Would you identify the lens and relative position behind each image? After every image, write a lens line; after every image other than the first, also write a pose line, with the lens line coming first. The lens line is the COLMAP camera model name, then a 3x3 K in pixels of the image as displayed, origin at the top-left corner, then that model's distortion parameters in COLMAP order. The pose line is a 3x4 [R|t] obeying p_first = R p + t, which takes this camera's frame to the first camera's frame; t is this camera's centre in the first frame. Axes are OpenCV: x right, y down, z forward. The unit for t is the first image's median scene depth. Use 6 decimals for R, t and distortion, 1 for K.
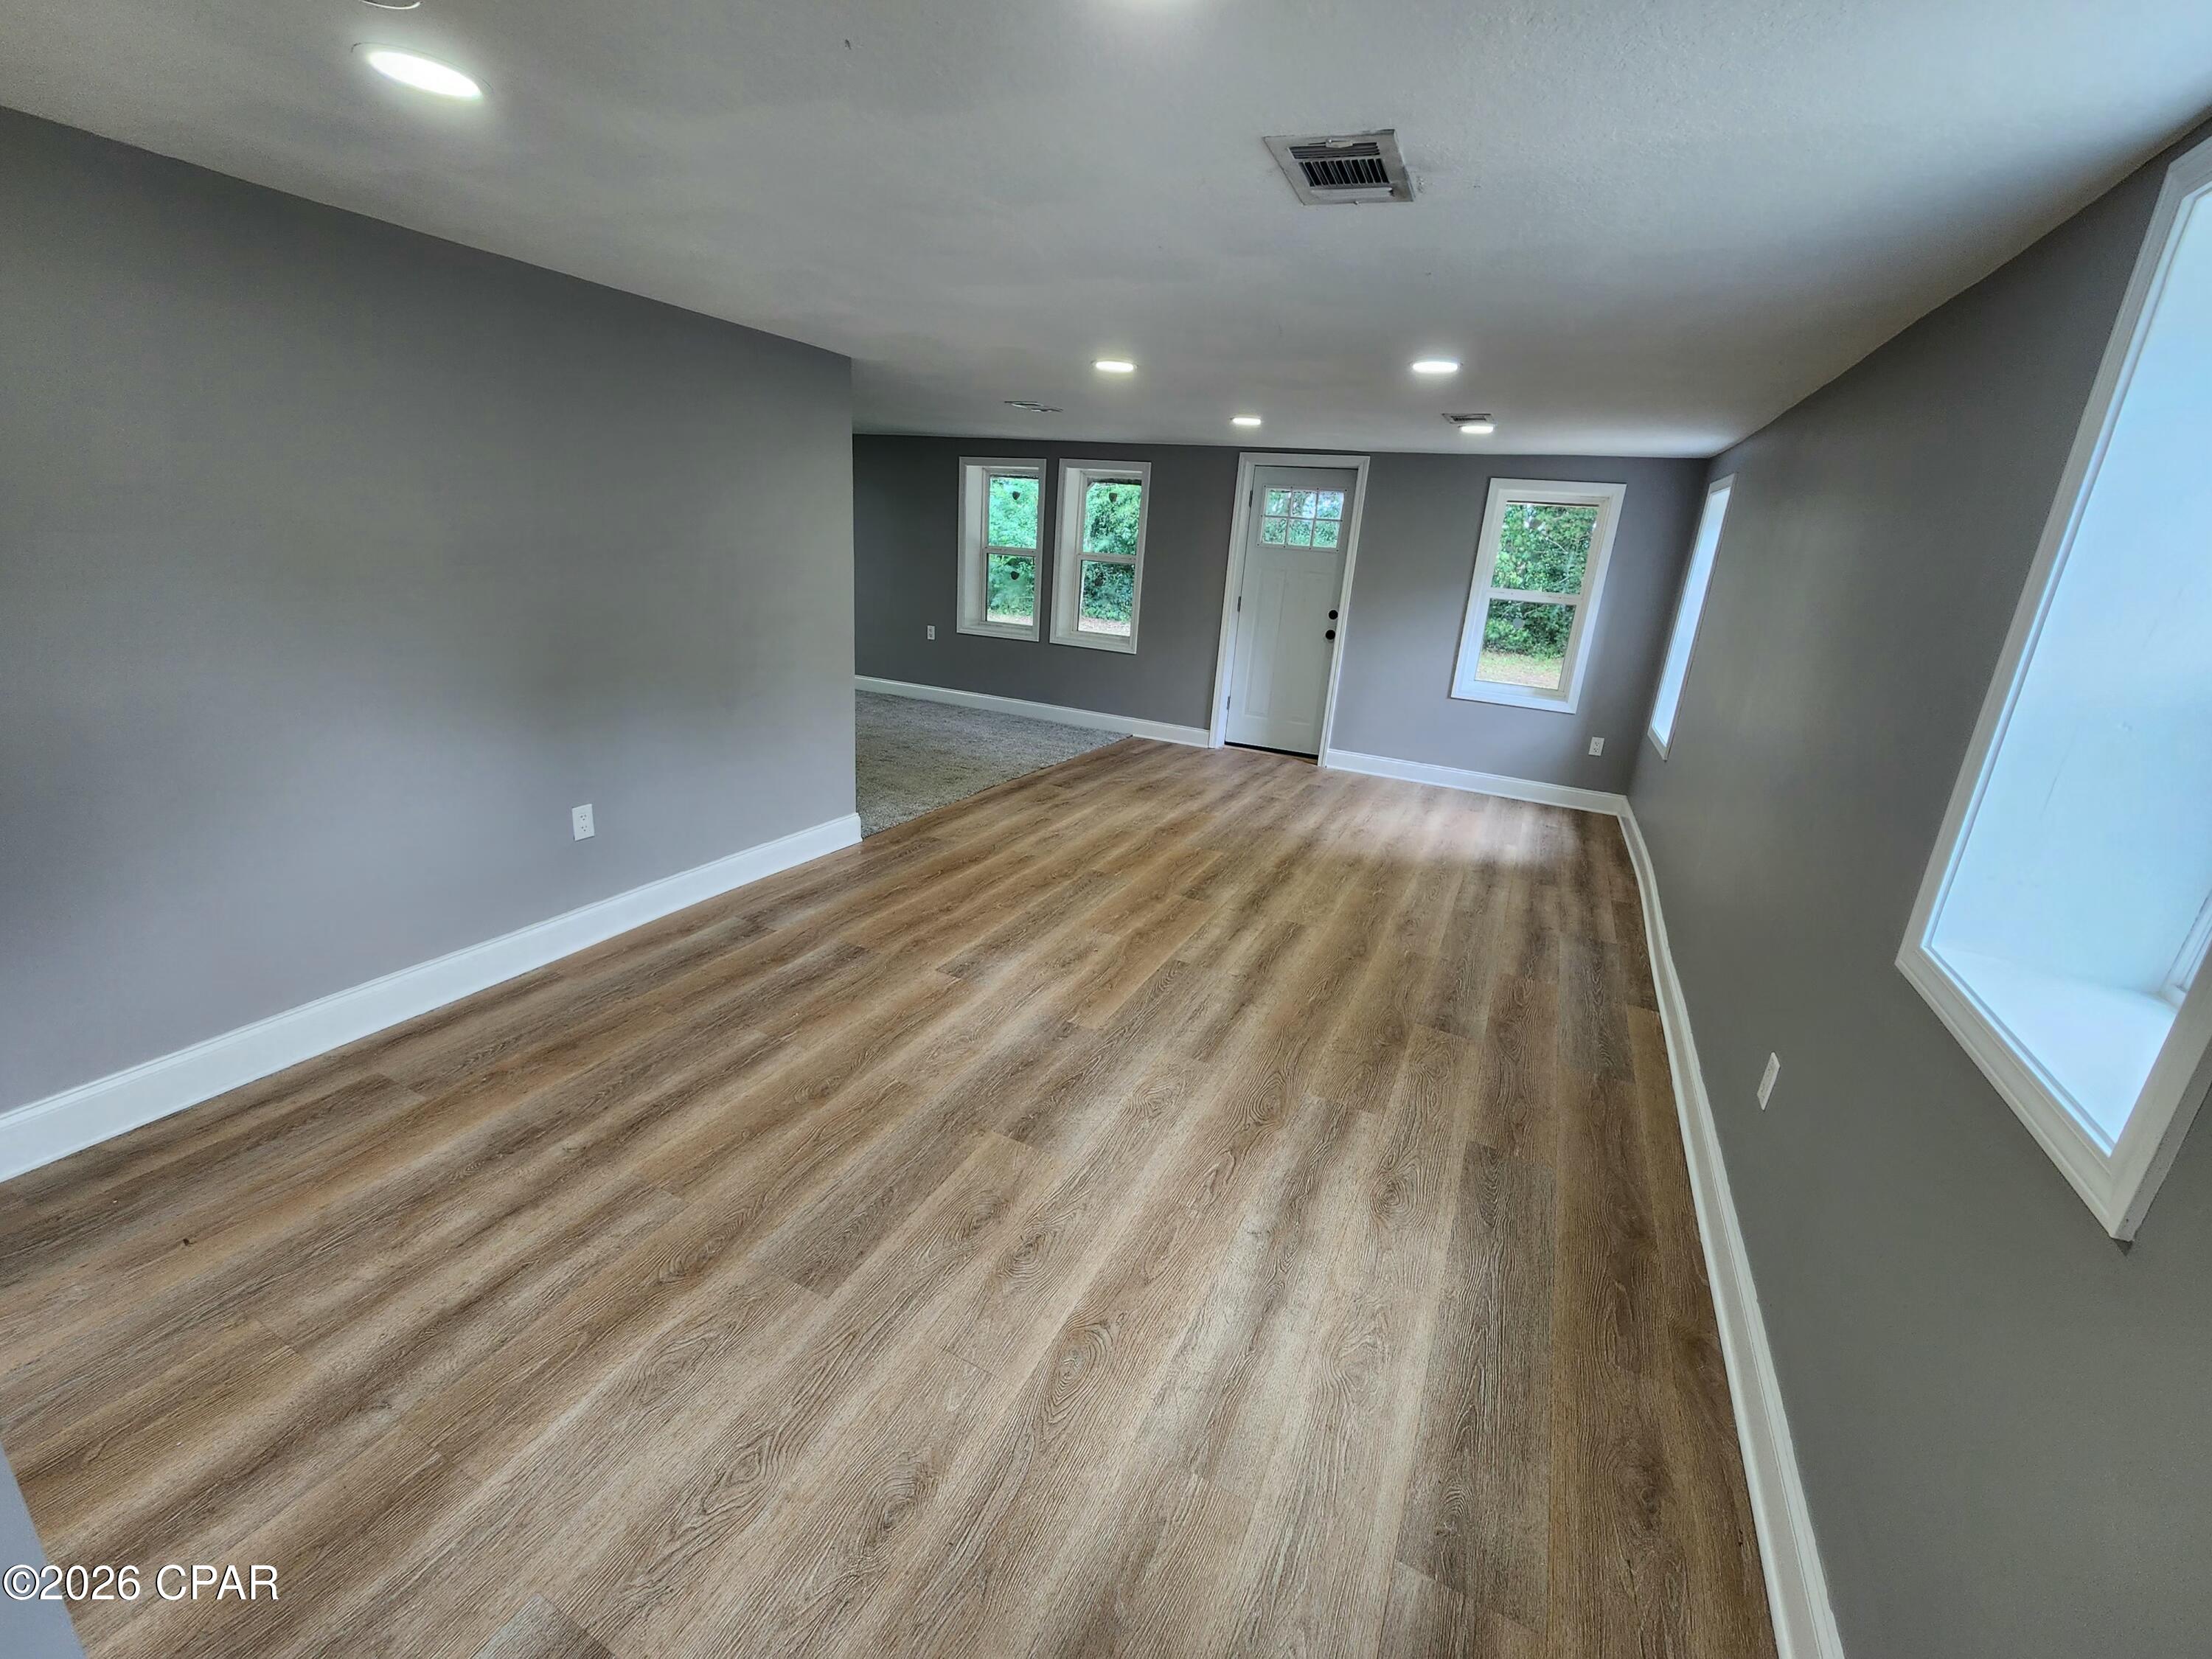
lens RADIAL K [[916.9, 0, 1098.7], [0, 916.9, 819.0], [0, 0, 1]] dist [0.002611, 0.000273]
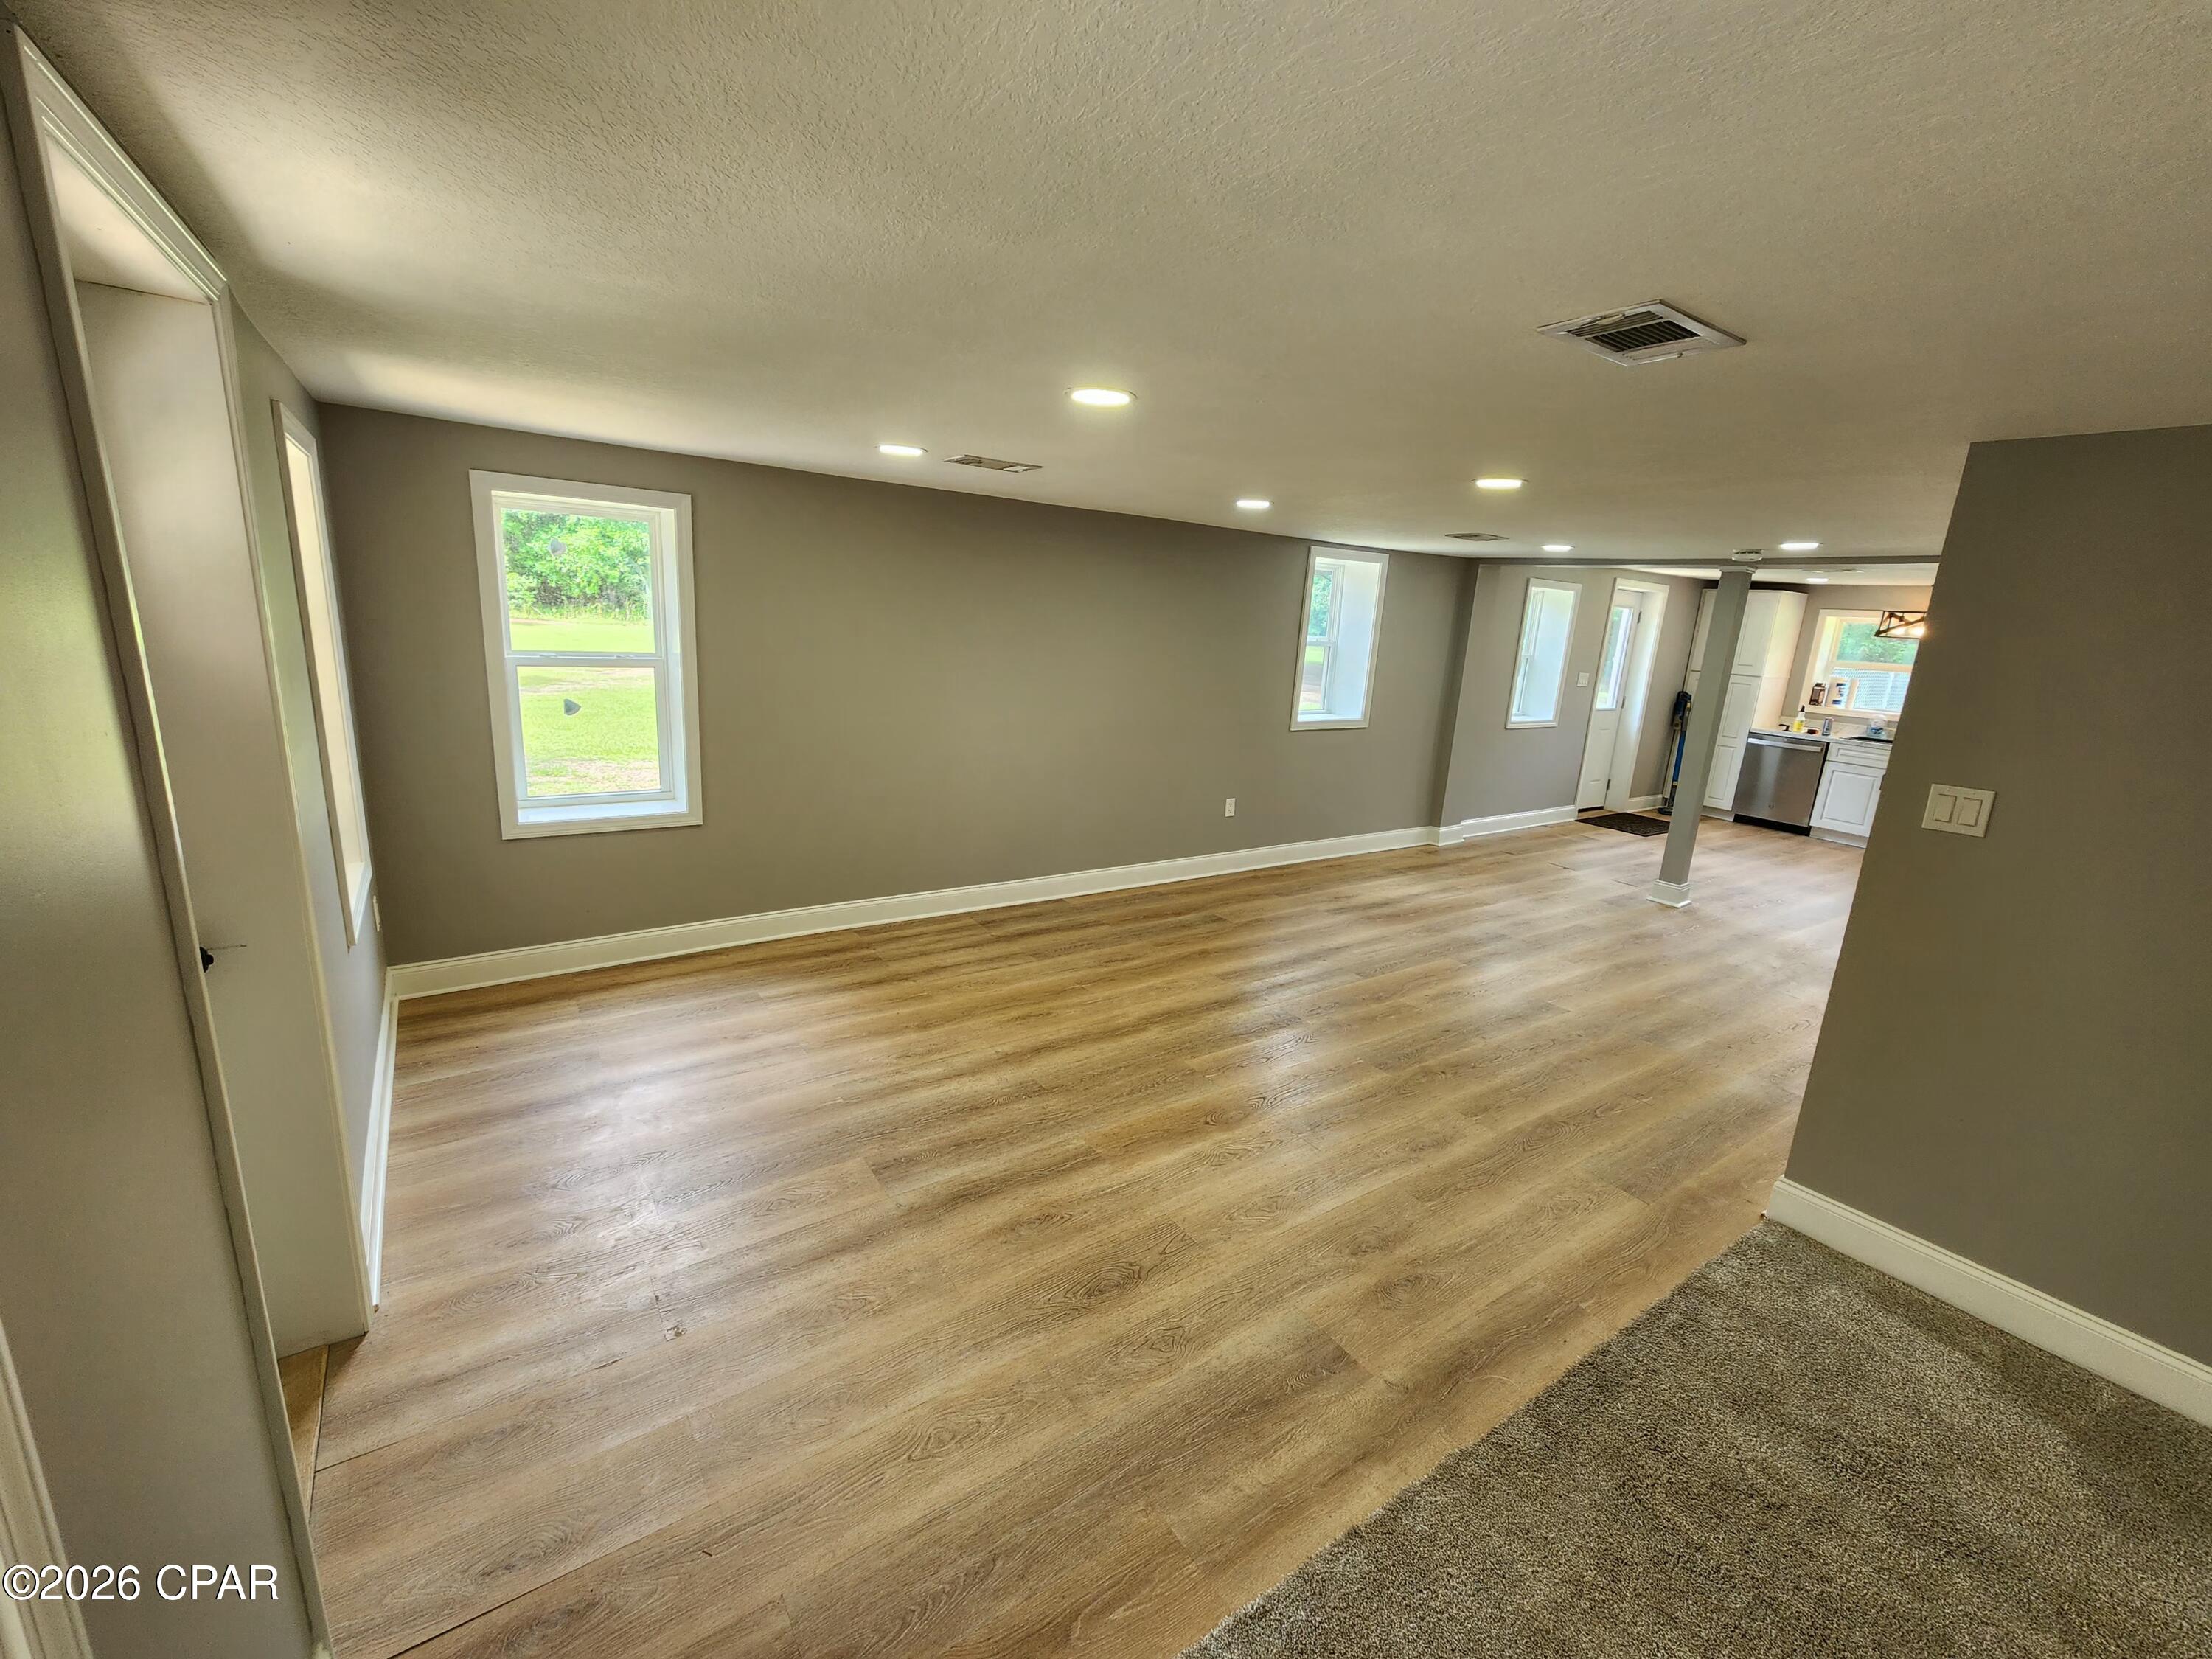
lens RADIAL K [[916.9, 0, 1098.7], [0, 916.9, 819.0], [0, 0, 1]] dist [0.002611, 0.000273]
pose [[-0.860086, -0.226701, 0.457011, -0.119864], [0.037934, 0.864937, 0.500446, -0.623764], [-0.508737, 0.447763, -0.735320, 1.859362]]
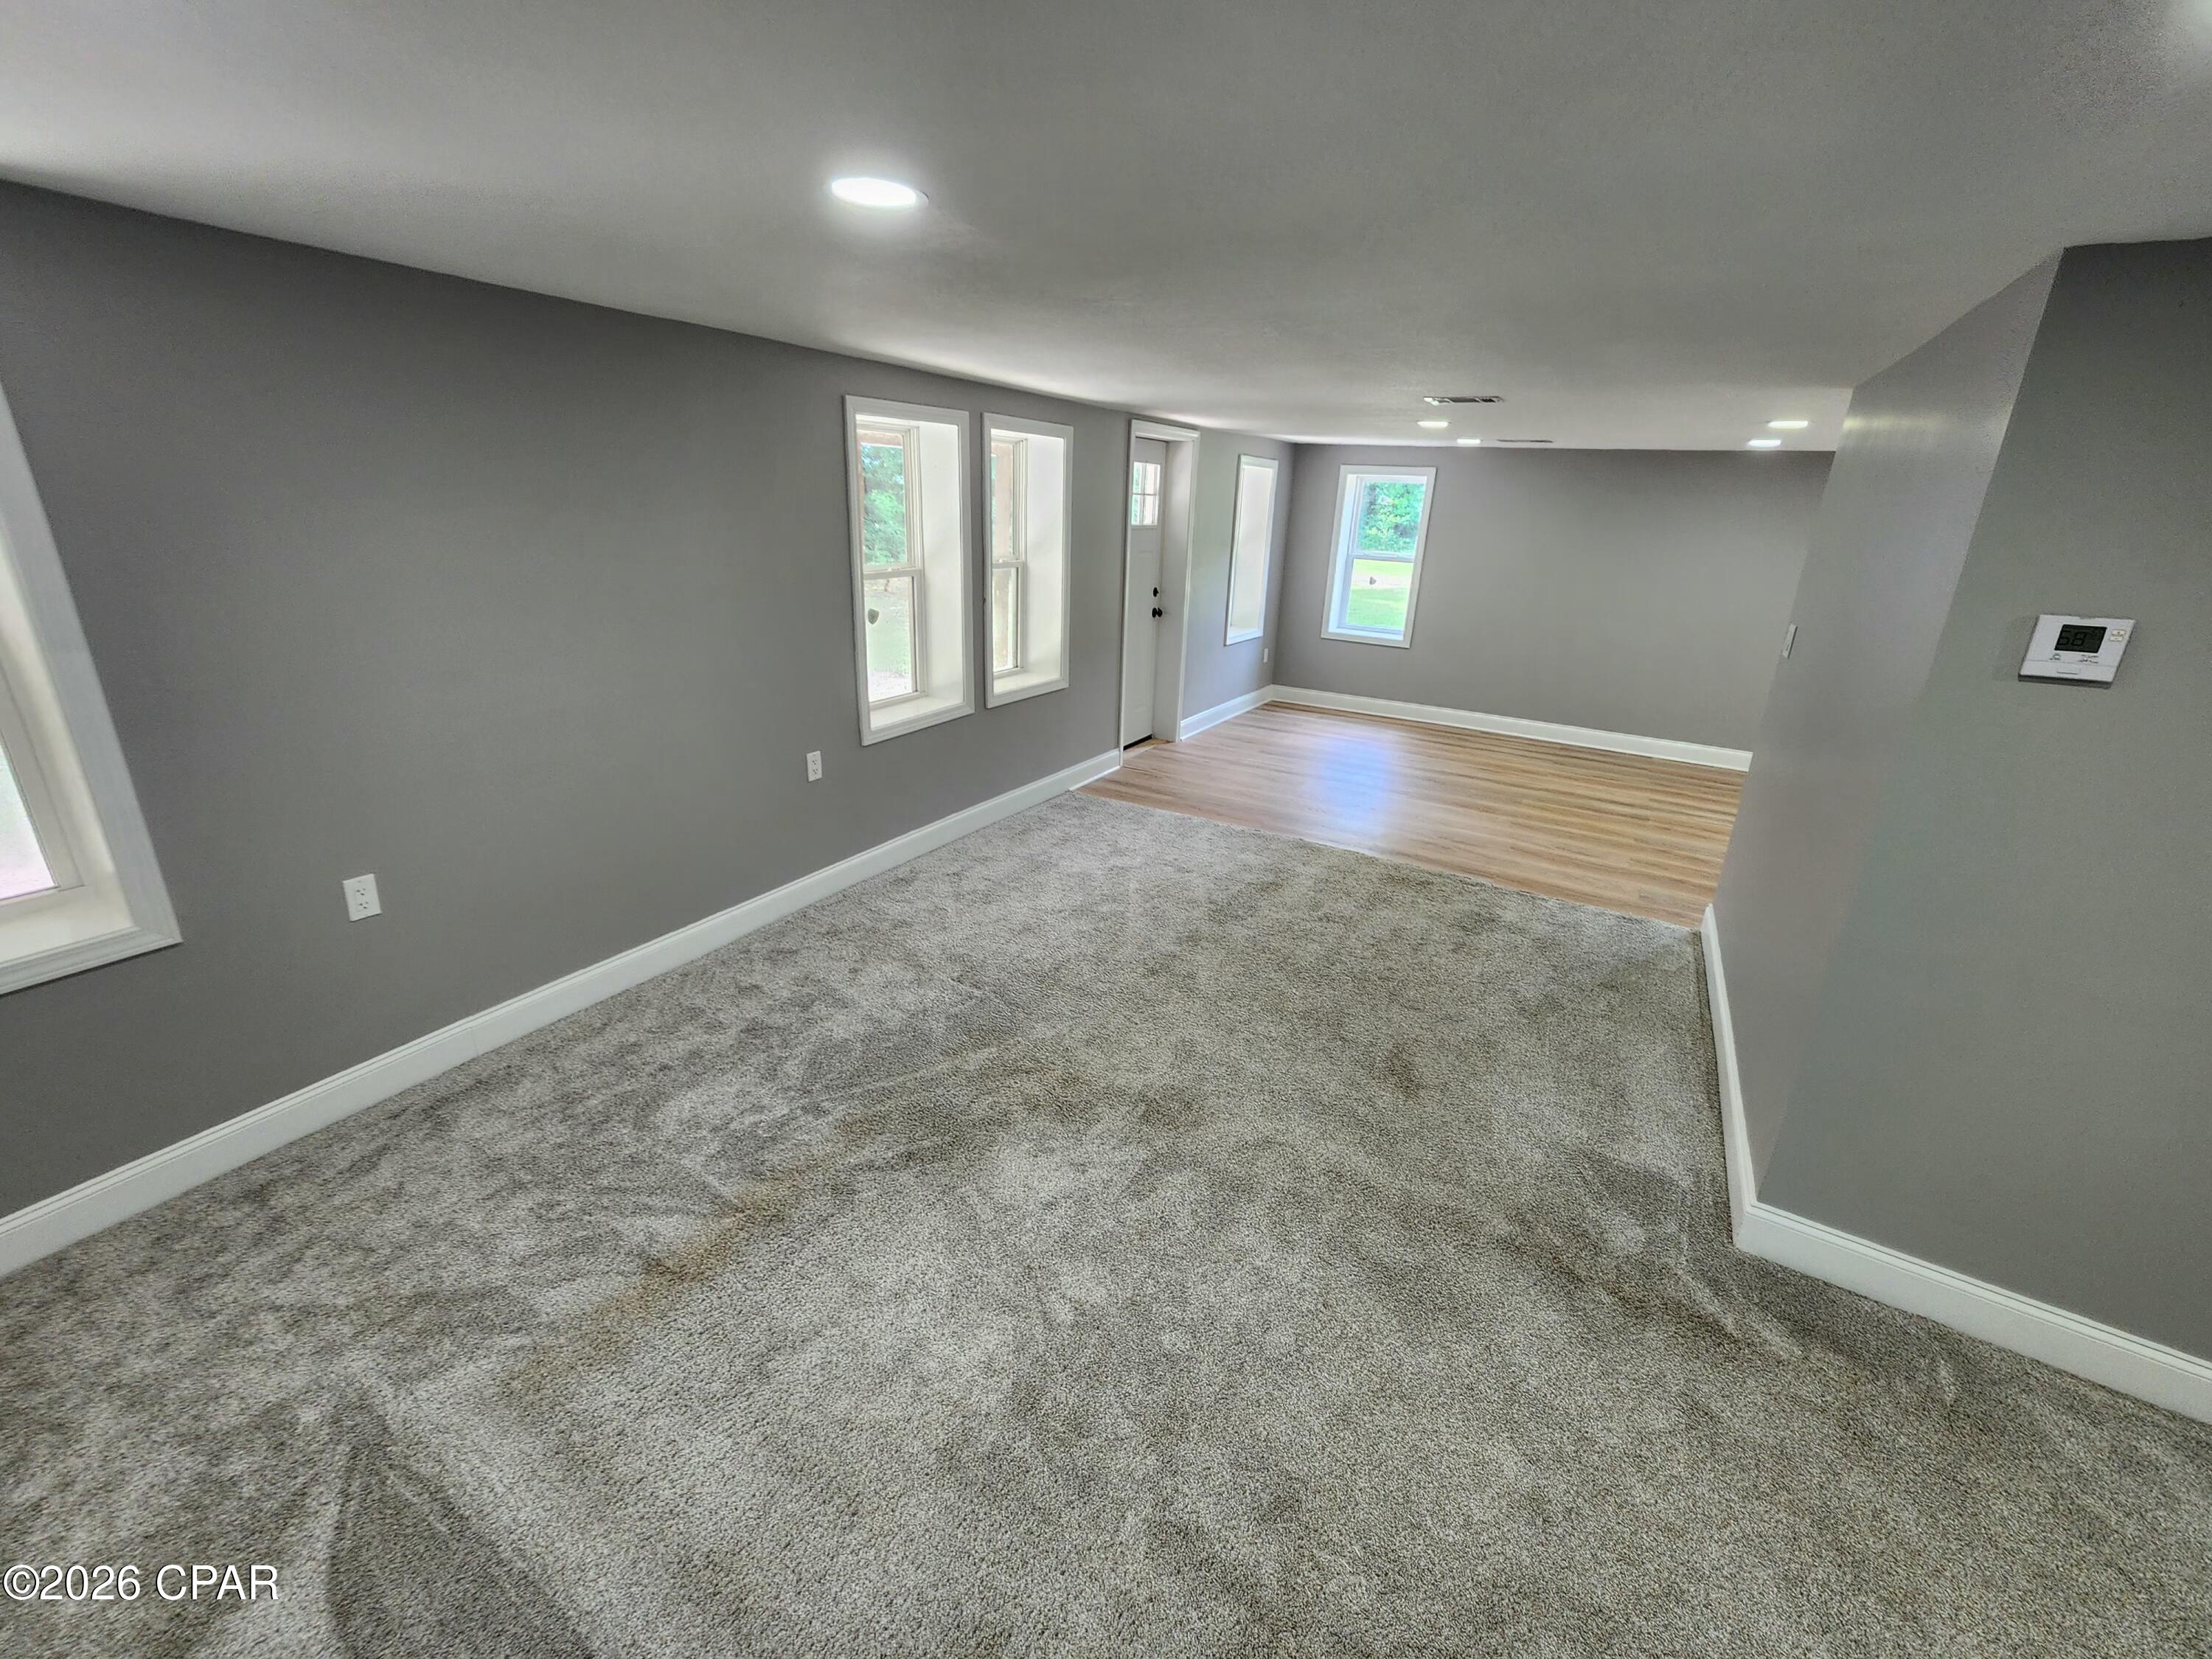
lens RADIAL K [[909.8, 0, 1104.5], [0, 909.8, 810.4], [0, 0, 1]] dist [0.001068, 0.000024]
pose [[0.105142, -0.380780, 0.918668, -1.289102], [0.272296, 0.899508, 0.341674, -0.640916], [-0.956452, 0.214225, 0.198261, 1.620157]]
